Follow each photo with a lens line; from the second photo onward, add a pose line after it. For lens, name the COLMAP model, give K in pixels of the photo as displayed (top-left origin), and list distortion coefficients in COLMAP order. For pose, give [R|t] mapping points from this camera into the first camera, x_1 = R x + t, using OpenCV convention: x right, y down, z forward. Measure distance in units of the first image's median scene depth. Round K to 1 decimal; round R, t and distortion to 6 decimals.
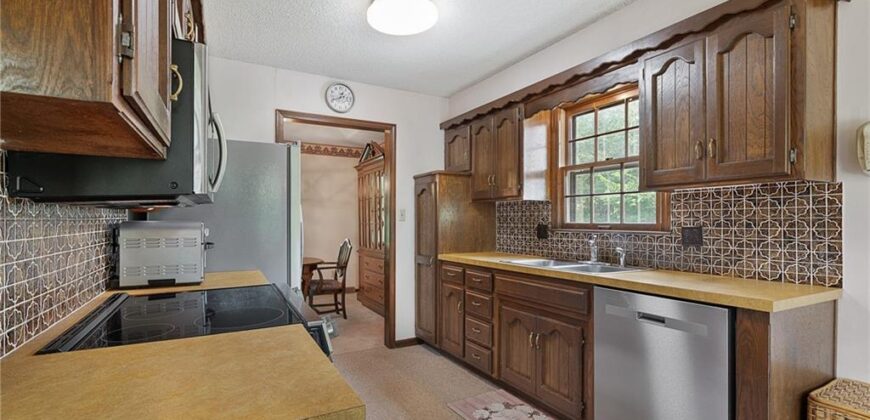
lens RADIAL K [[396.0, 0, 433.4], [0, 396.0, 208.7], [0, 0, 1]] dist [-0.004100, 0.000323]
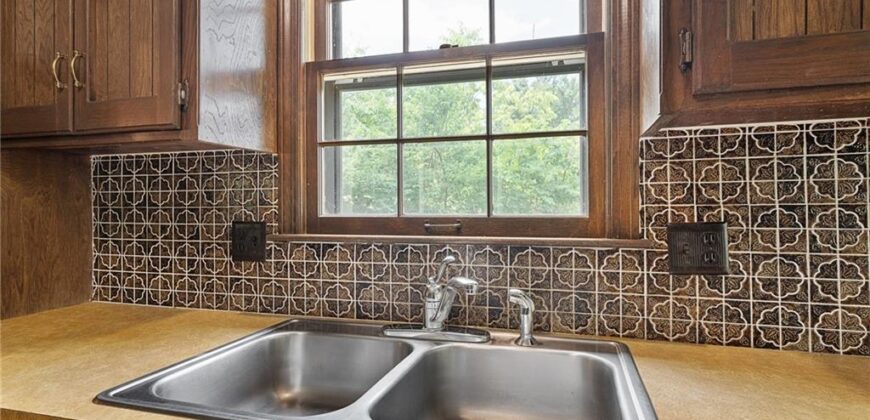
lens RADIAL K [[482.3, 0, 431.5], [0, 482.3, 200.3], [0, 0, 1]] dist [0.002433, 0.000395]
pose [[0.721404, -0.004085, 0.692502, 0.114884], [-0.014083, 0.999689, 0.020568, 0.012595], [-0.692371, -0.024590, 0.721123, 0.694039]]
